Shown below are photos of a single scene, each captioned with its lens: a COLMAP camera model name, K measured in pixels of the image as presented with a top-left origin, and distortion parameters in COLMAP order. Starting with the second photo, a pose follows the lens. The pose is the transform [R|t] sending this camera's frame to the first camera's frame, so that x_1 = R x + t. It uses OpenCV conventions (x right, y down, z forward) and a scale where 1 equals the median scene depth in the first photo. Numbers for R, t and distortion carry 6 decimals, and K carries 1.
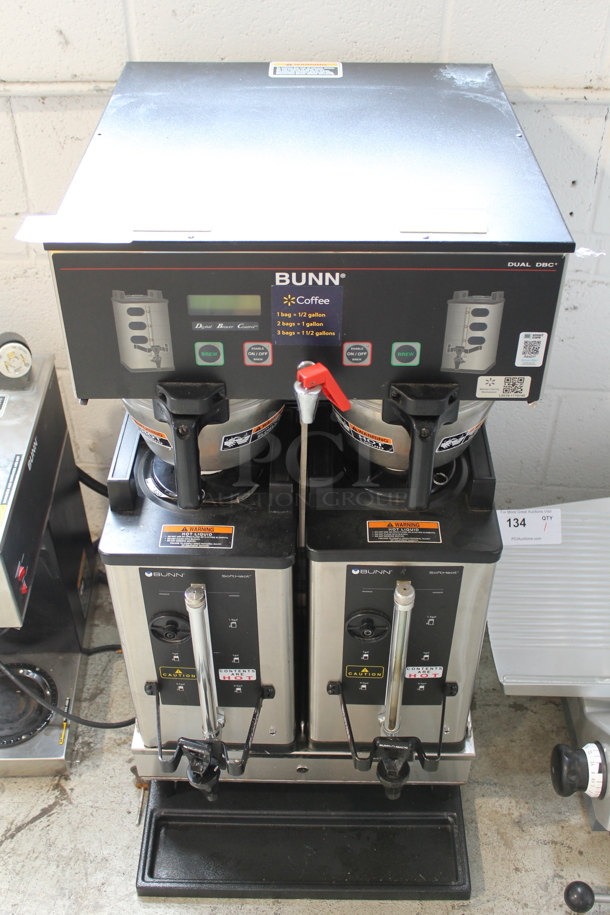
lens RADIAL K [[951.9, 0, 305.0], [0, 951.9, 457.5], [0, 0, 1]] dist [-0.092554, 0.042699]
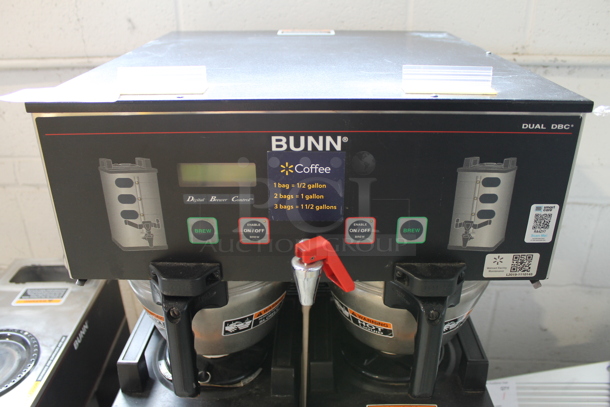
lens RADIAL K [[506.9, 0, 305.0], [0, 506.9, 203.5], [0, 0, 1]] dist [-0.167036, 0.137432]
pose [[0.999973, -0.003534, -0.006433, 0.003823], [0.001743, 0.965718, -0.259588, -0.005481], [0.007129, 0.259570, 0.965698, 0.507506]]
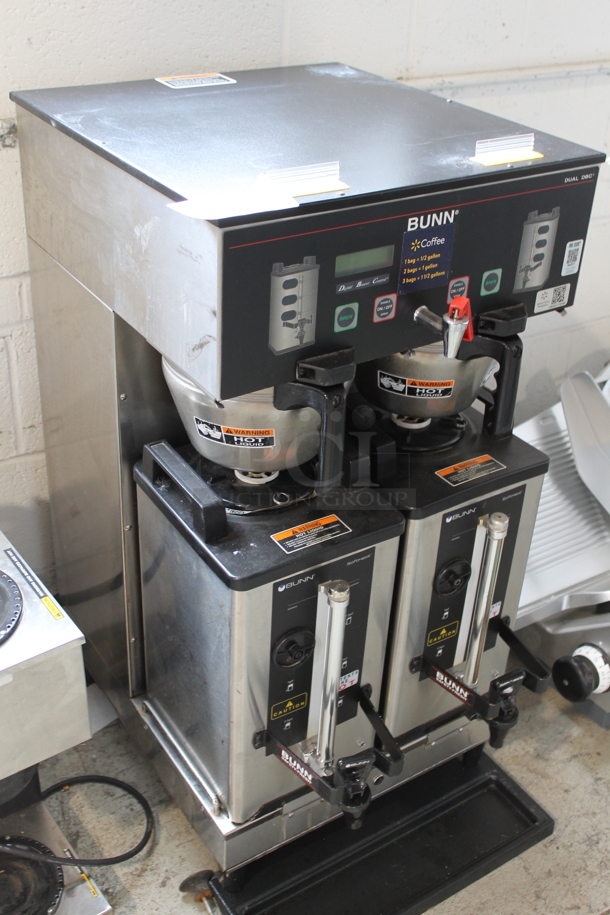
lens RADIAL K [[1026.6, 0, 304.9], [0, 1026.6, 452.6], [0, 0, 1]] dist [-0.072551, 0.021797]
pose [[0.828890, -0.265252, 0.492527, -0.697968], [0.327166, 0.944025, -0.042190, 0.055590], [-0.453767, 0.196109, 0.869274, 0.110665]]
